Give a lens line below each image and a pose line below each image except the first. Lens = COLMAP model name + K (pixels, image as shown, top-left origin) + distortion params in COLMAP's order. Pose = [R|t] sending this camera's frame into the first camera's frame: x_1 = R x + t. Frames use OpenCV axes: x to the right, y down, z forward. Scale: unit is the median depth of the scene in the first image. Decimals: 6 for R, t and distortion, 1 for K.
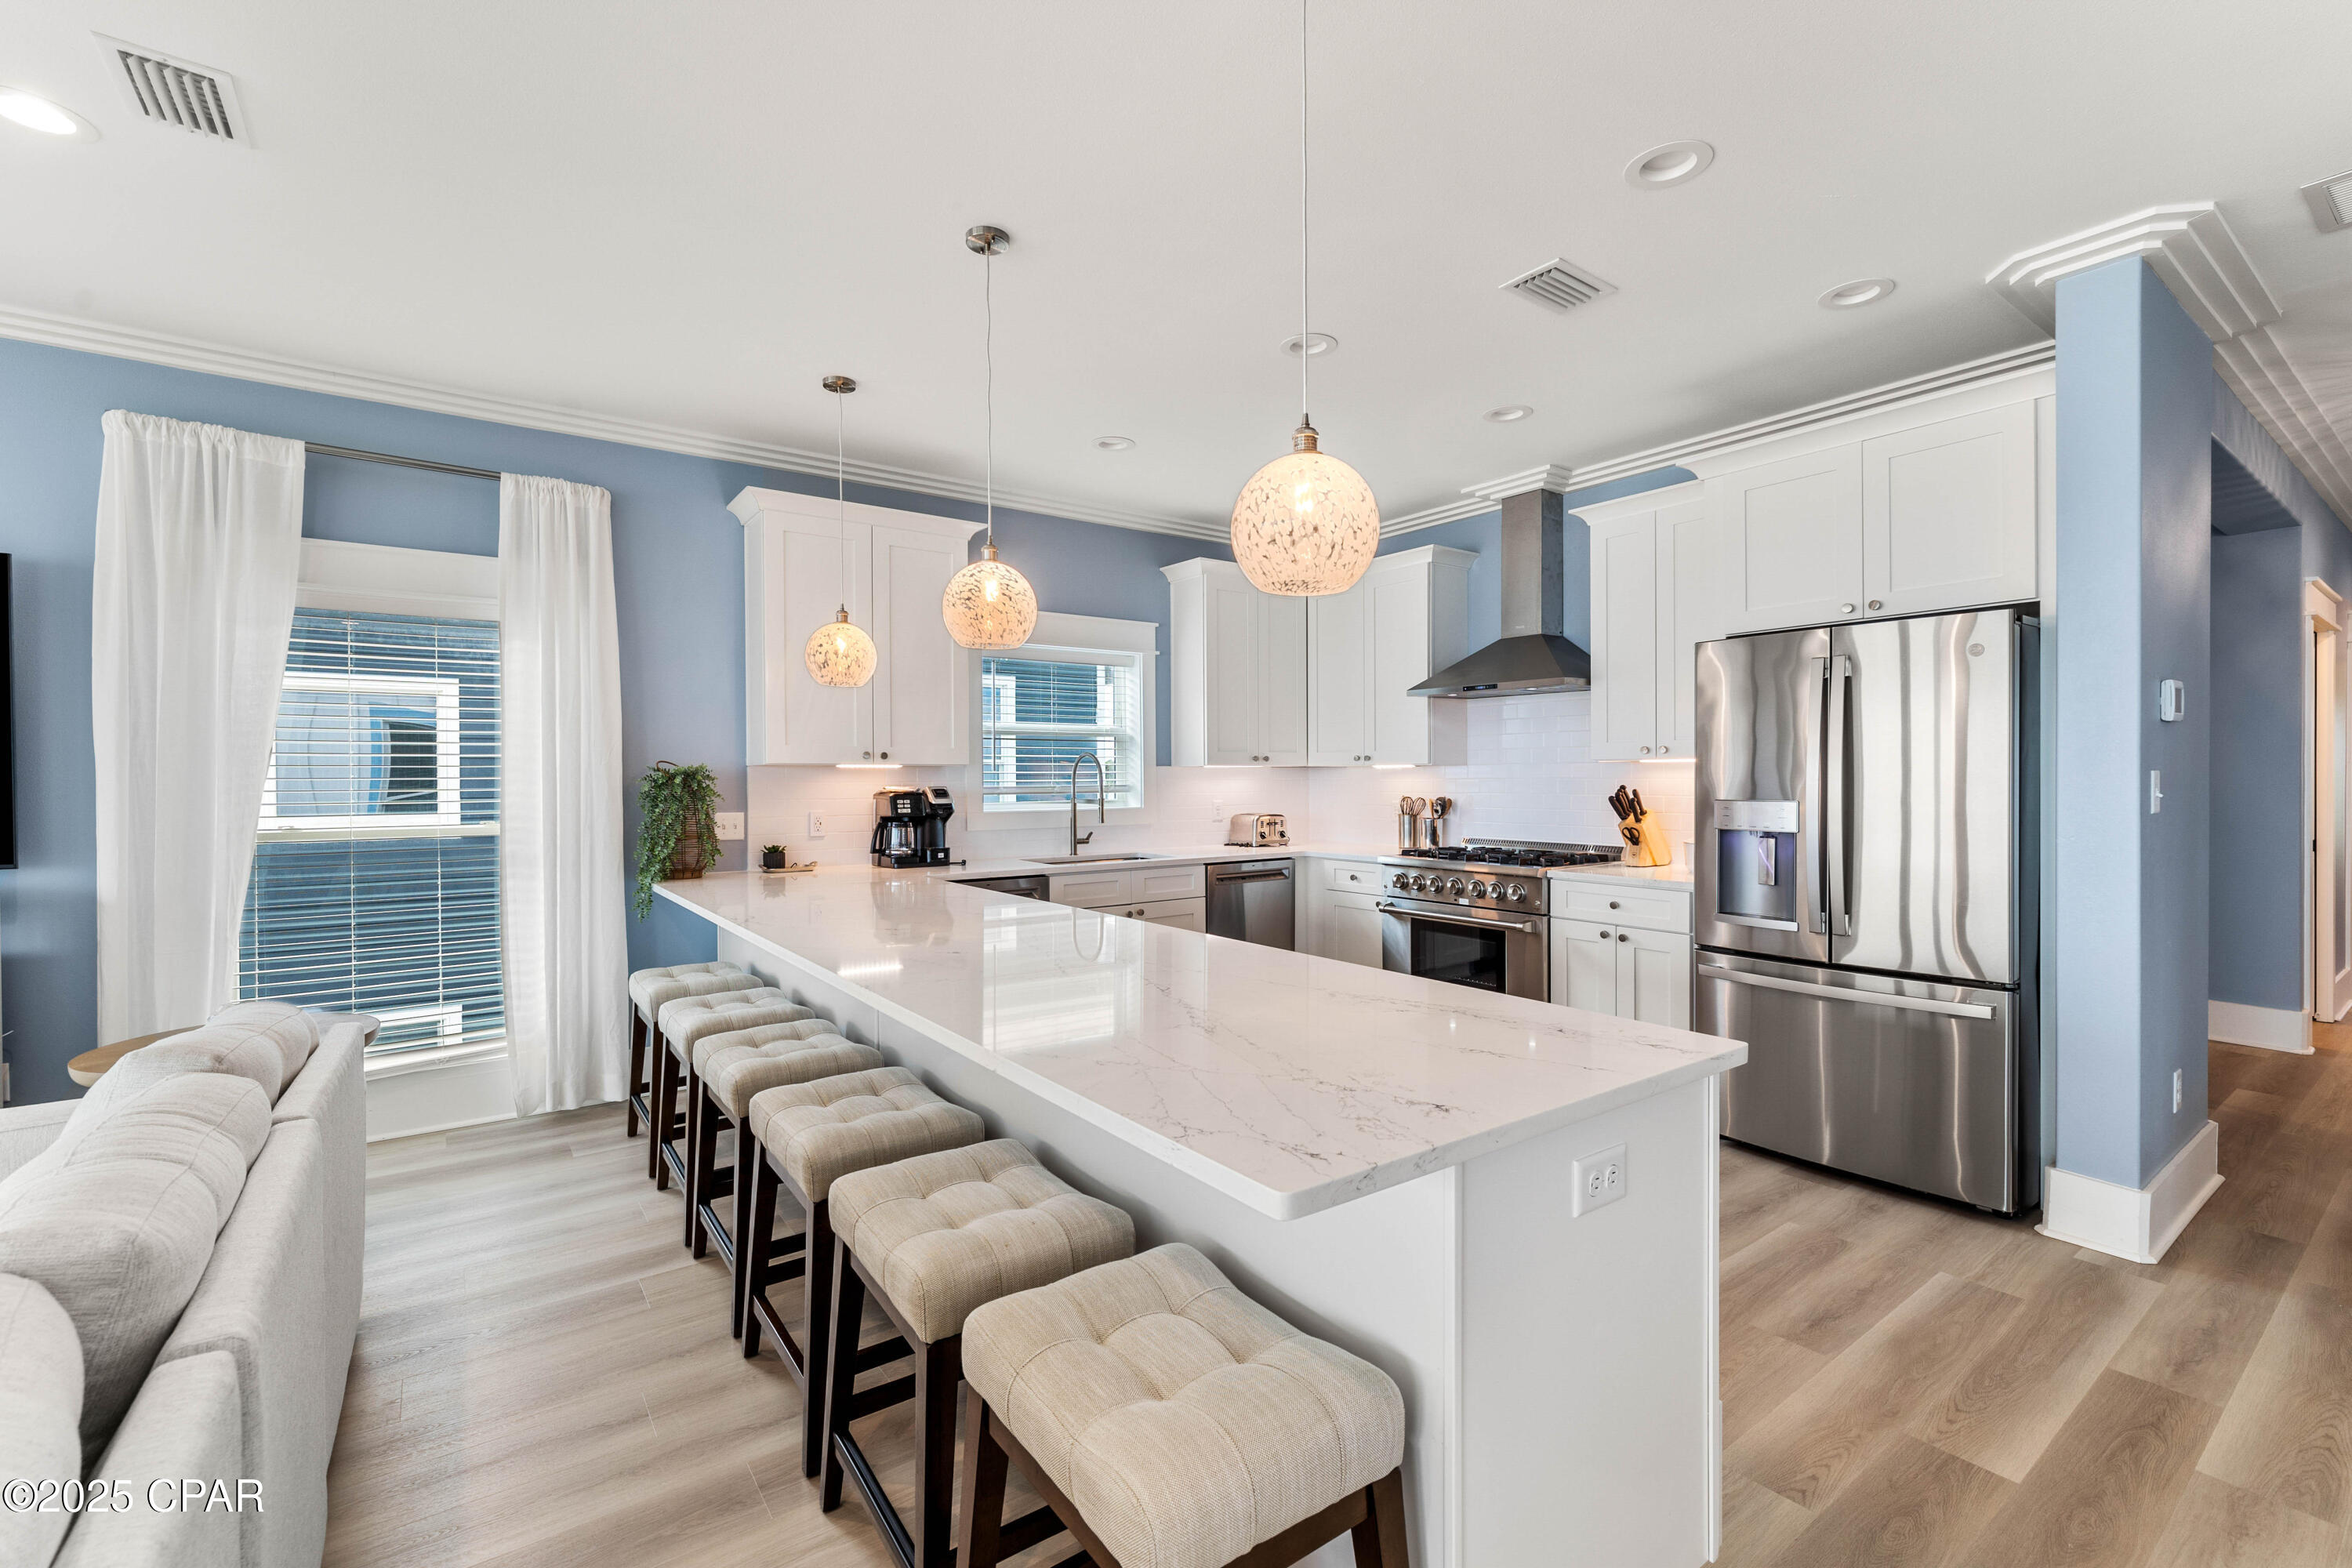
lens RADIAL K [[1003.1, 0, 1166.1], [0, 1003.1, 785.7], [0, 0, 1]] dist [-0.000203, -0.000808]
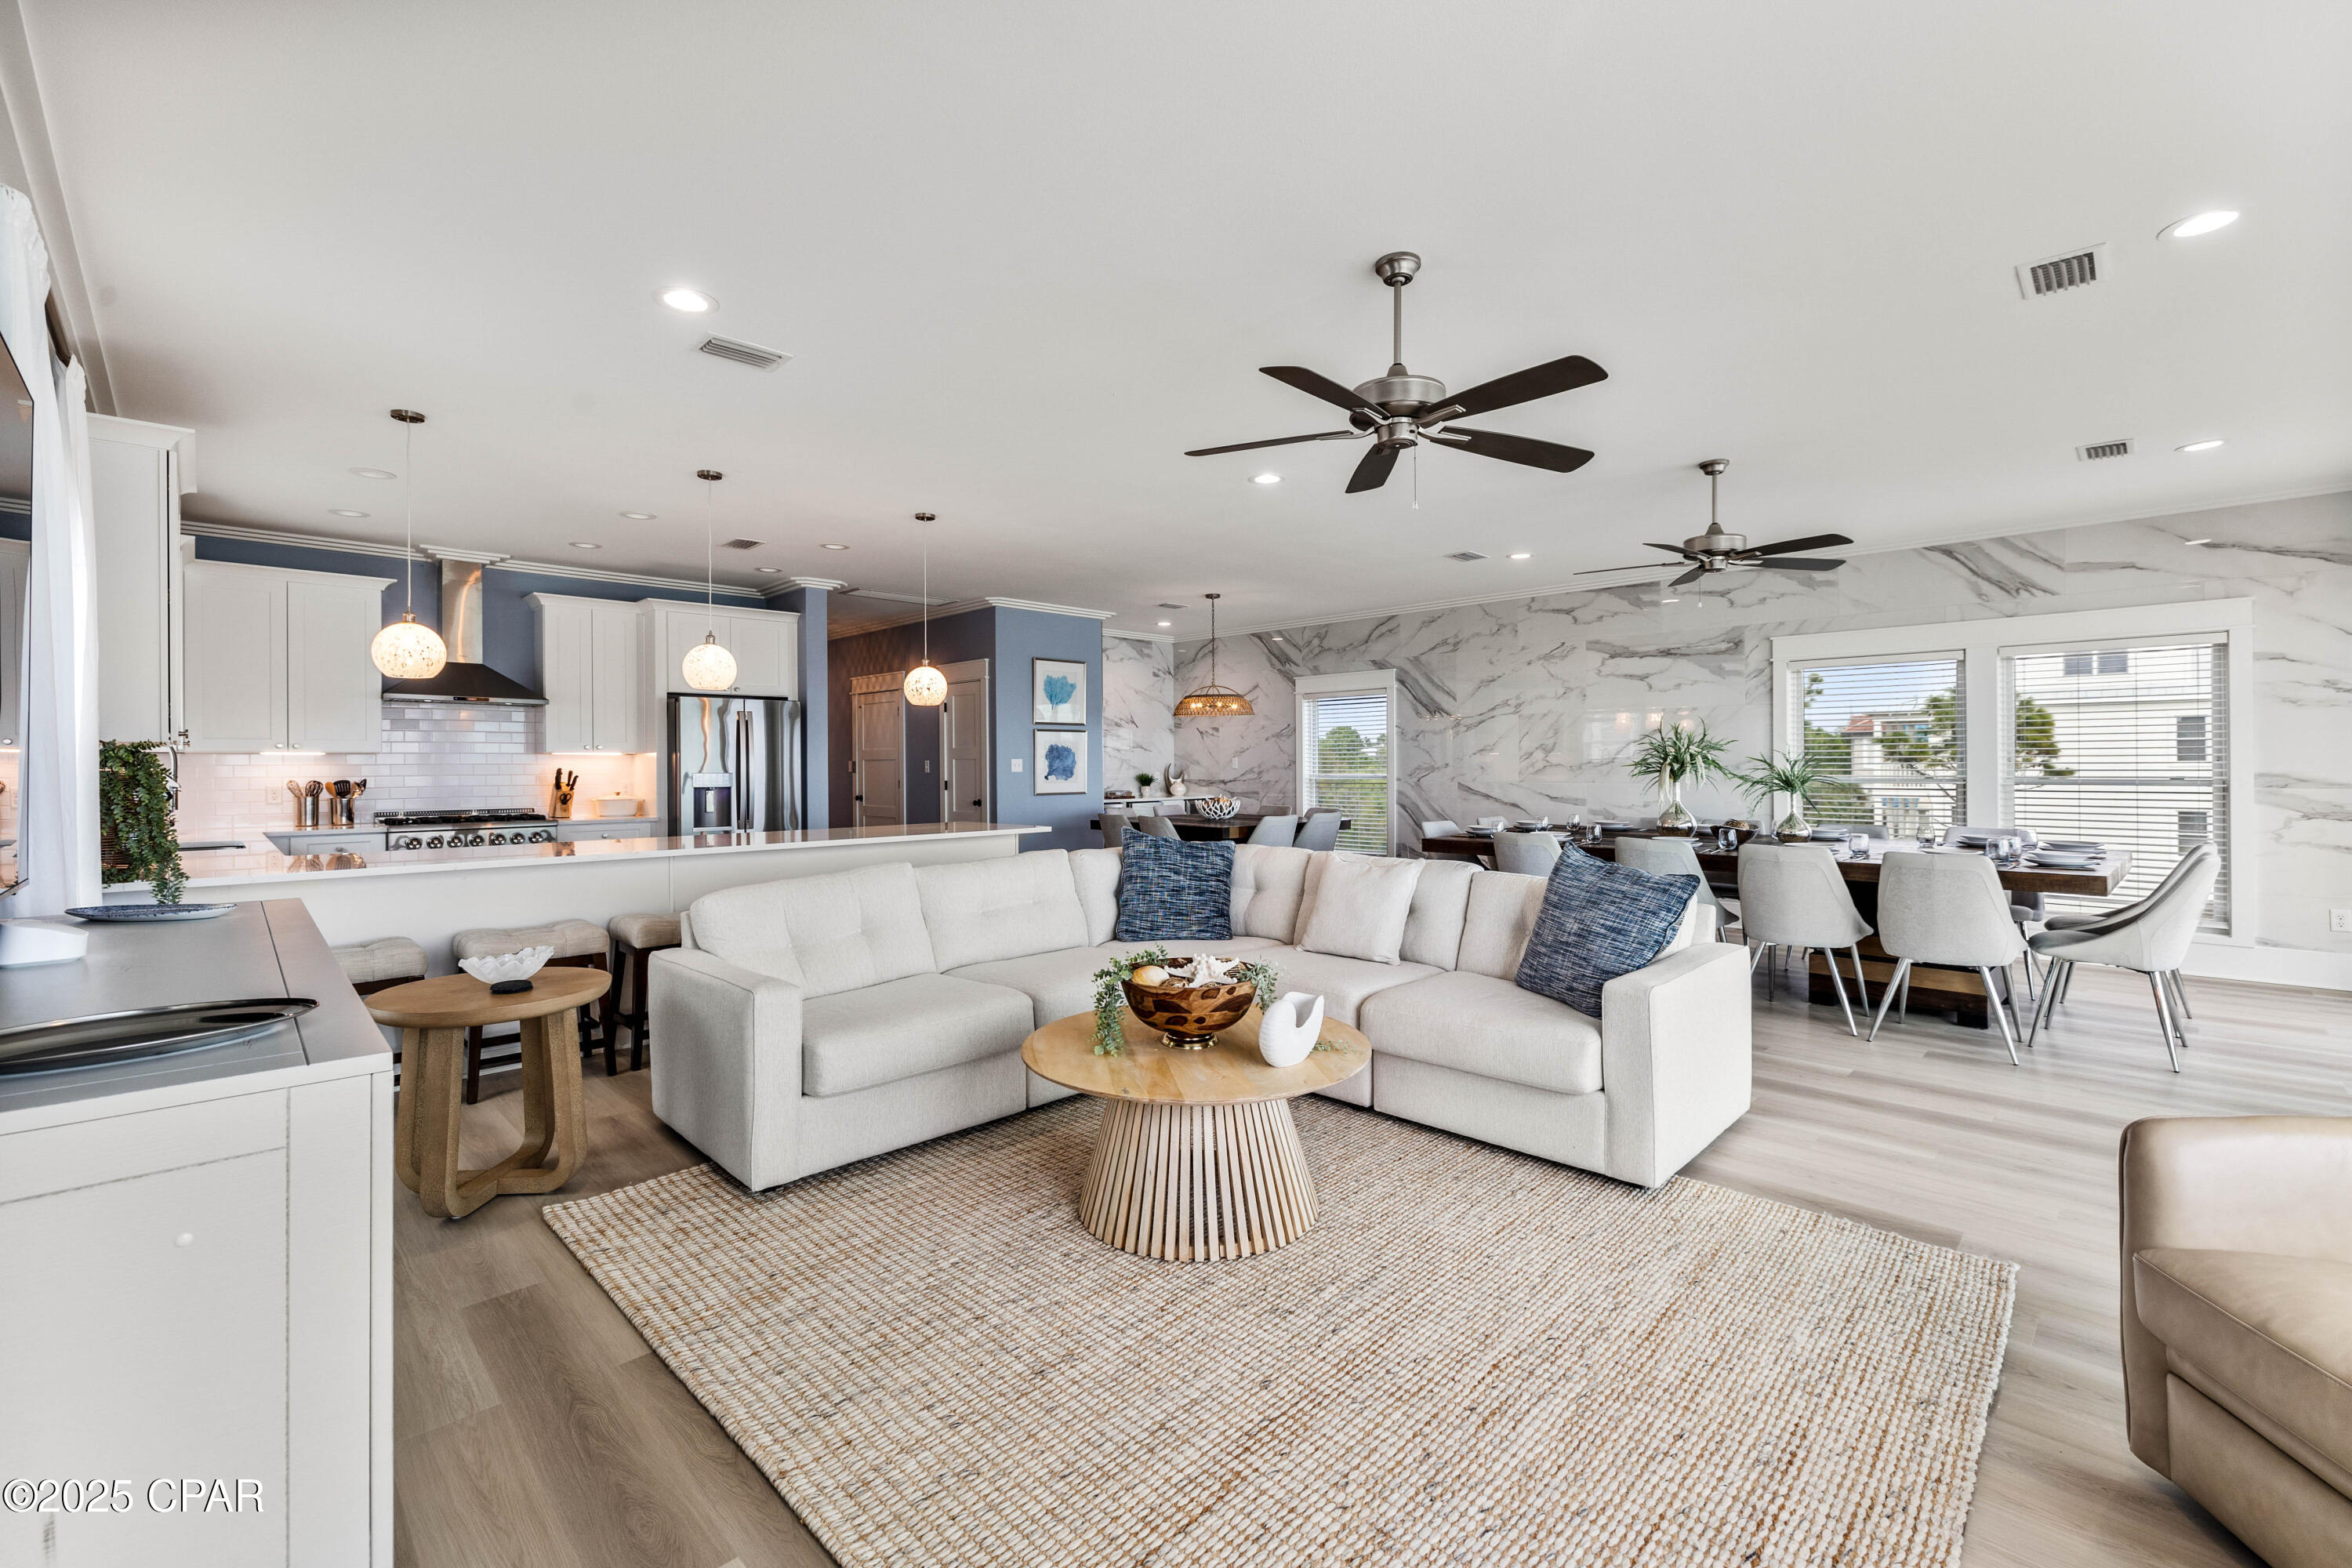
lens RADIAL K [[1003.1, 0, 1176.8], [0, 1003.1, 758.4], [0, 0, 1]] dist [-0.000203, -0.000808]
pose [[-0.147329, 0.003677, 0.989081, -1.276753], [0.009324, 0.999954, -0.002329, -0.002459], [-0.989044, 0.008879, -0.147357, 0.236818]]
